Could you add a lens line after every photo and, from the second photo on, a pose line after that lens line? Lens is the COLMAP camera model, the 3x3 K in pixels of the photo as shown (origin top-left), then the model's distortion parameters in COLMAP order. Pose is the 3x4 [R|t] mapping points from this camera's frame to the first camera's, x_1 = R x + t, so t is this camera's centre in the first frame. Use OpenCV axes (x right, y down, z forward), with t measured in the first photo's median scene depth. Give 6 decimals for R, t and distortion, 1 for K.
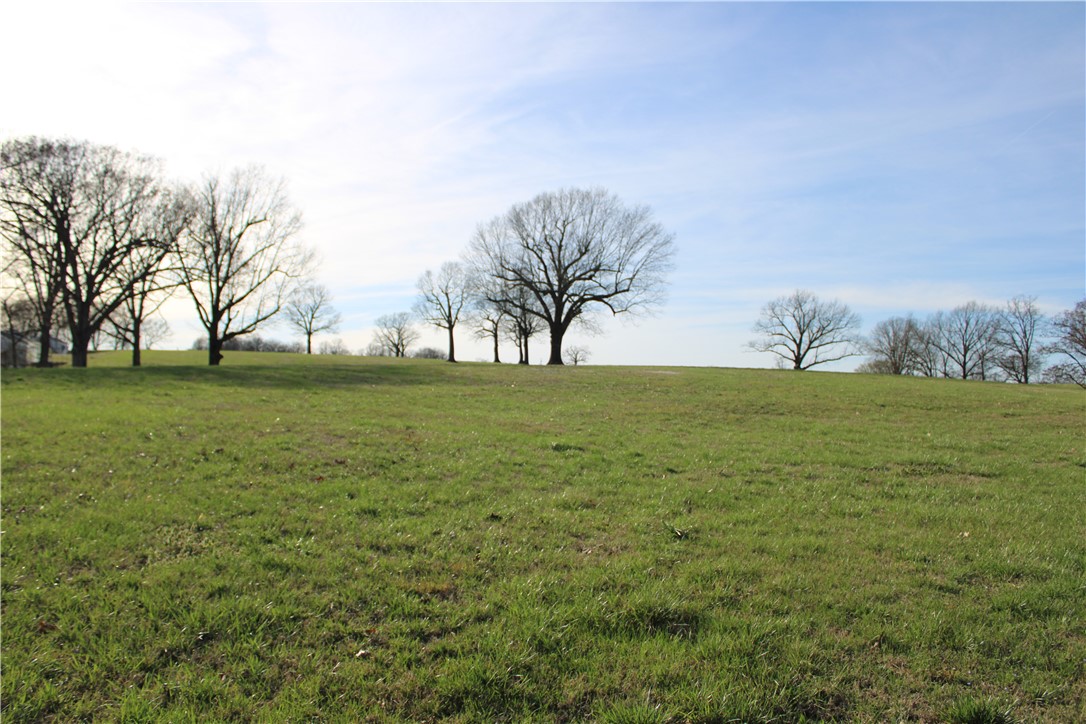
lens RADIAL K [[932.0, 0, 543.0], [0, 932.0, 362.0], [0, 0, 1]] dist [-0.156647, 0.146438]
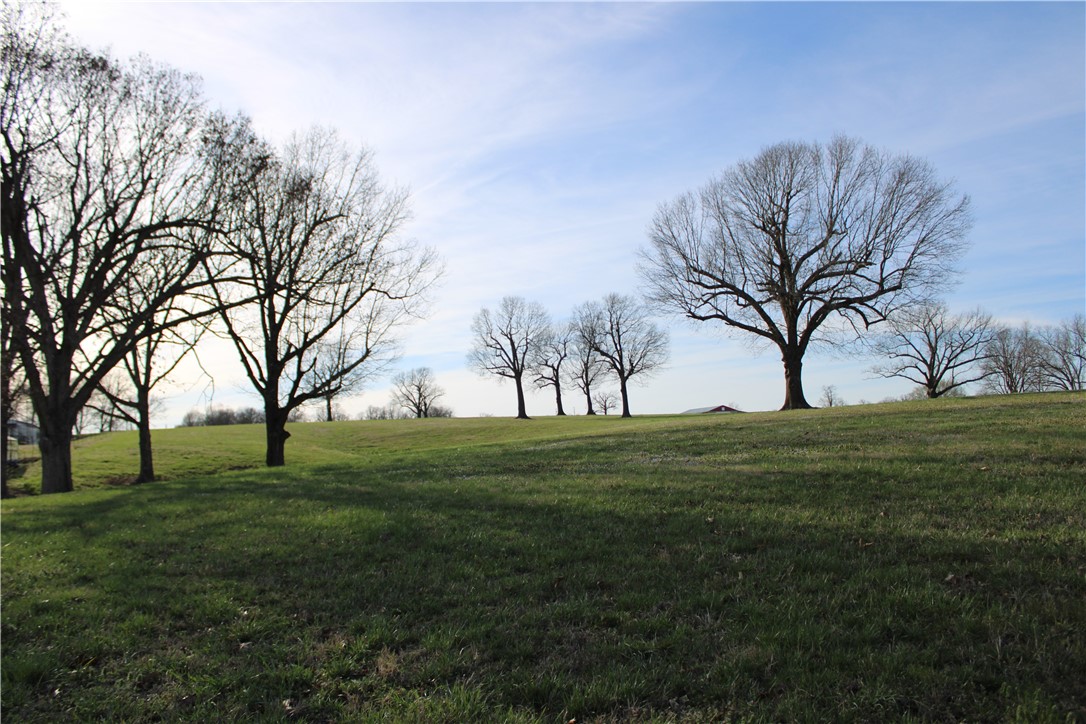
lens RADIAL K [[932.0, 0, 543.0], [0, 932.0, 362.0], [0, 0, 1]] dist [-0.156647, 0.146438]
pose [[0.997088, -0.073814, 0.019149, -0.091920], [0.074743, 0.995767, -0.053495, -0.004065], [-0.015119, 0.054771, 0.998384, 0.182195]]
